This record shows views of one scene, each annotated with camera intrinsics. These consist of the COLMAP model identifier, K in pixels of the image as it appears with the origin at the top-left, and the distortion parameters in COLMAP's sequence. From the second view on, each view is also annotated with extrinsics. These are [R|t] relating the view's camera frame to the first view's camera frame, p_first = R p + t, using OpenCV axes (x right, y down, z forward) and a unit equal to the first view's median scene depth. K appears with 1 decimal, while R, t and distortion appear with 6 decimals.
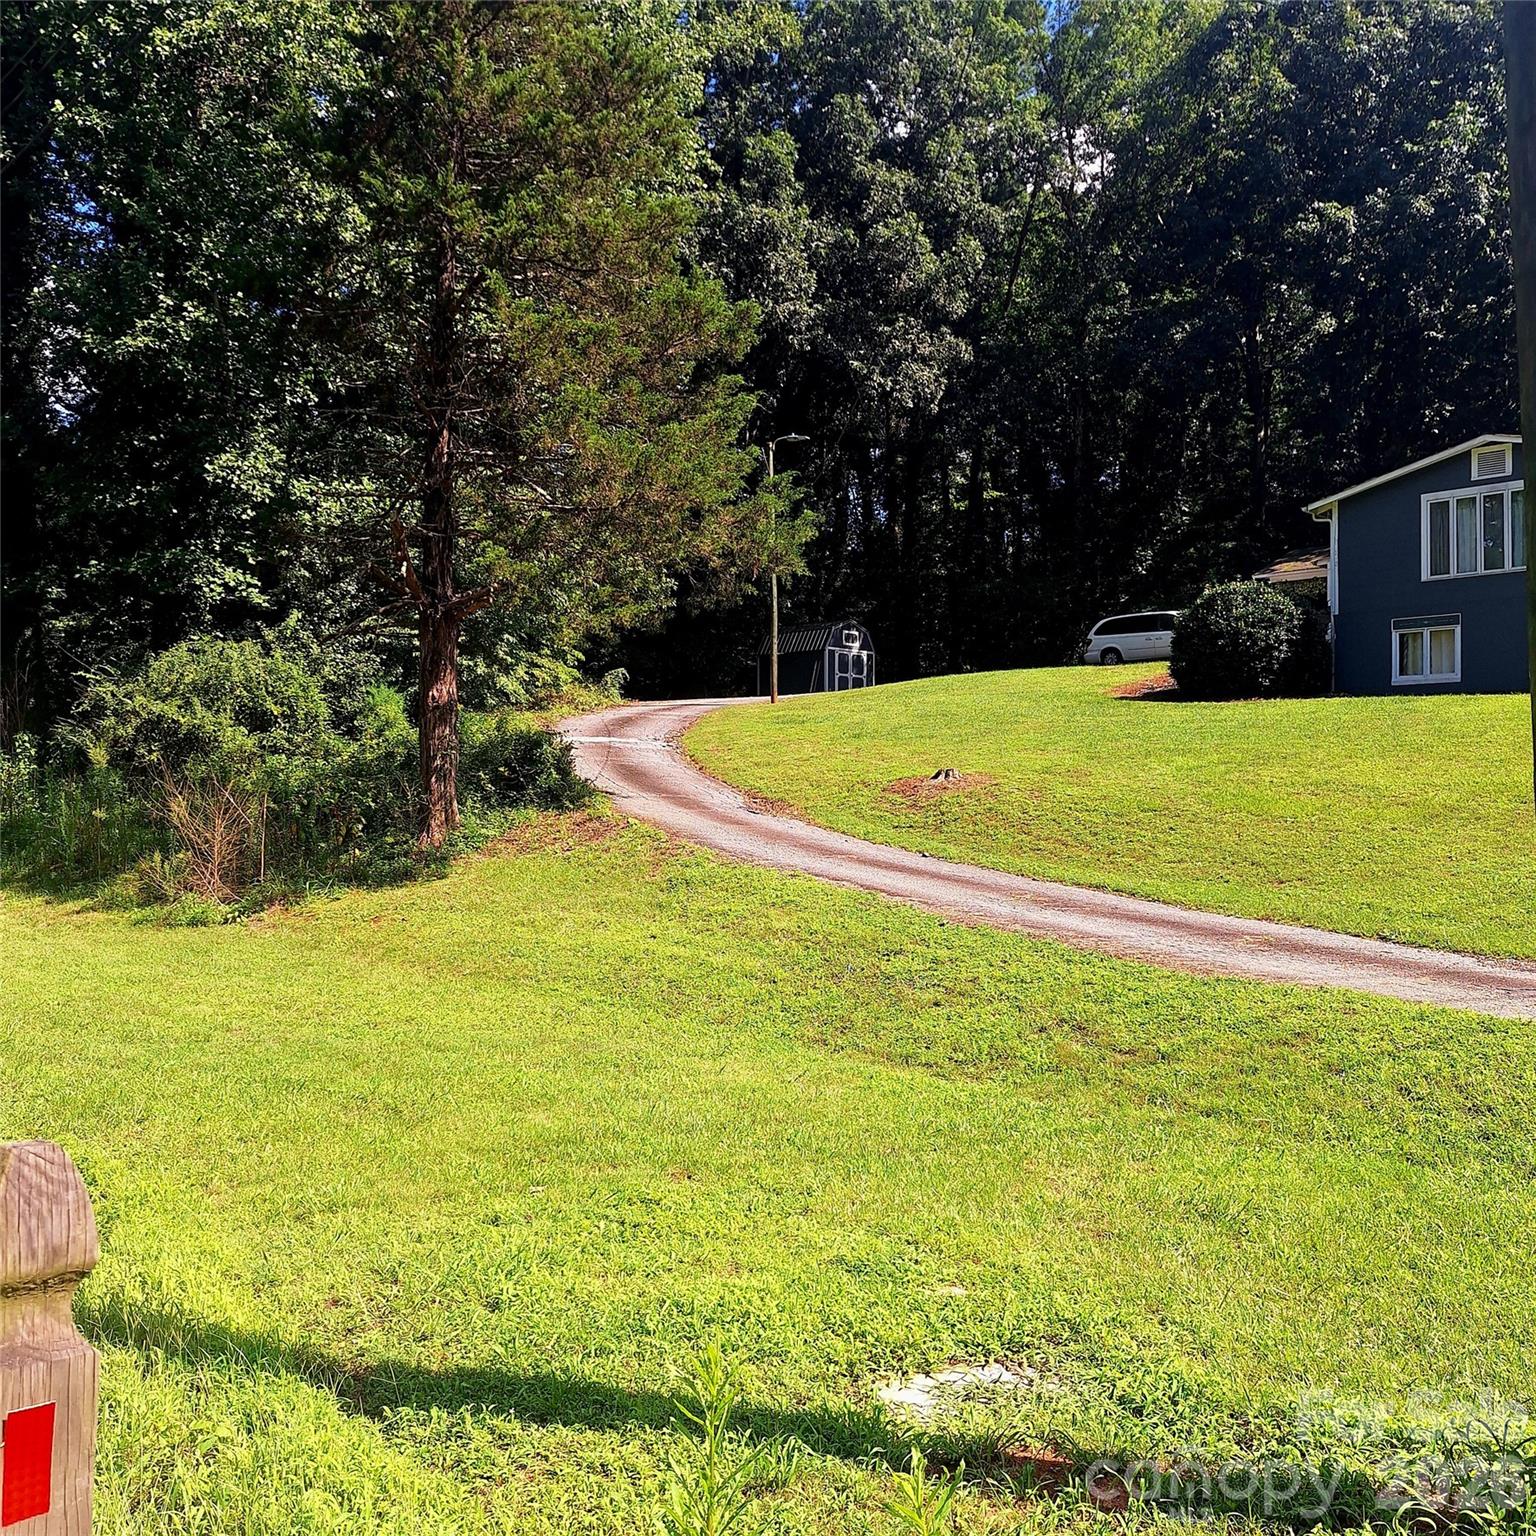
lens RADIAL K [[1447.1, 0, 766.7], [0, 1447.1, 770.8], [0, 0, 1]] dist [0.092794, -0.244228]
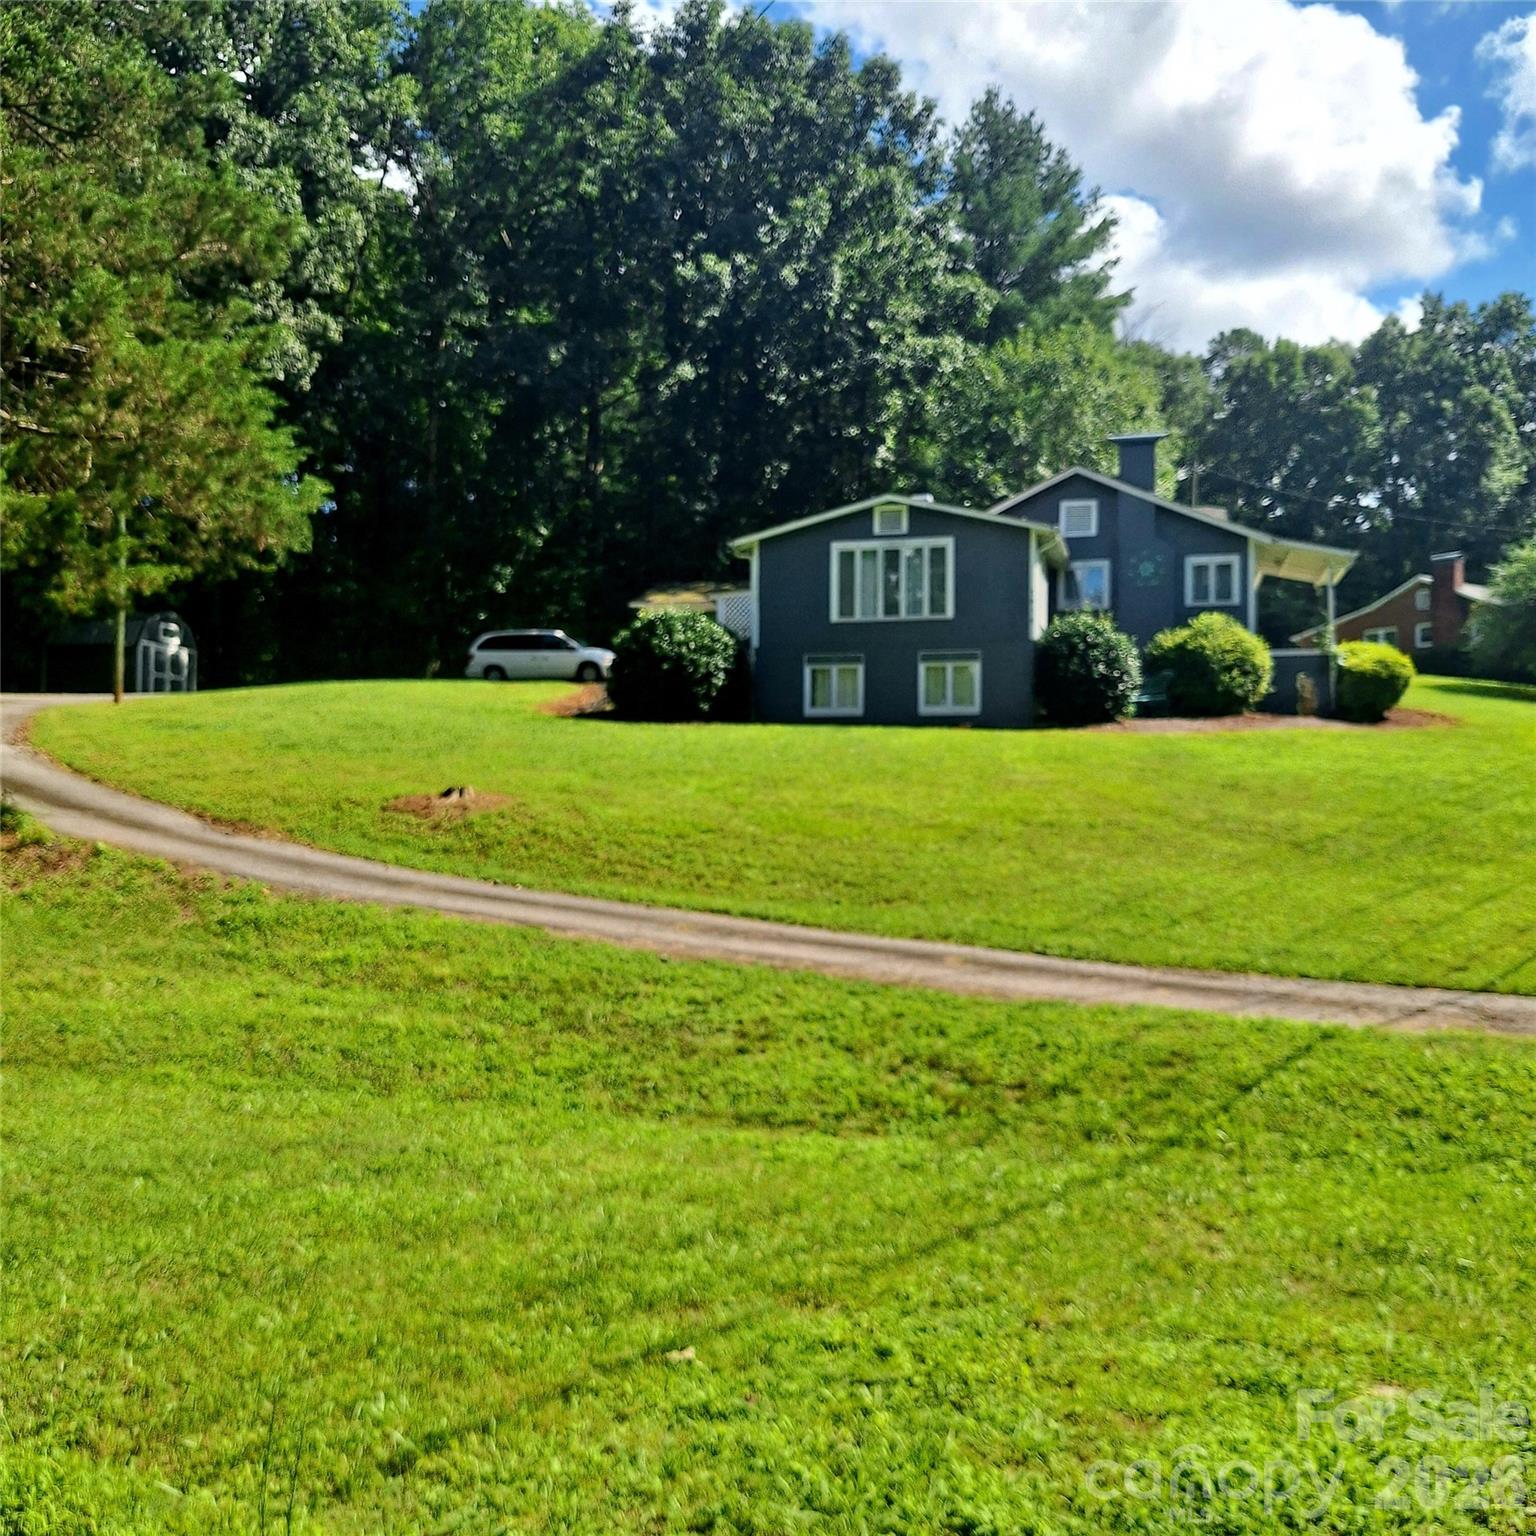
lens RADIAL K [[1447.1, 0, 766.7], [0, 1447.1, 770.8], [0, 0, 1]] dist [0.092794, -0.244228]
pose [[0.837007, 0.023696, 0.546679, -0.162818], [-0.015026, 0.999681, -0.020325, 0.003674], [-0.546986, 0.008798, 0.837096, 0.108791]]
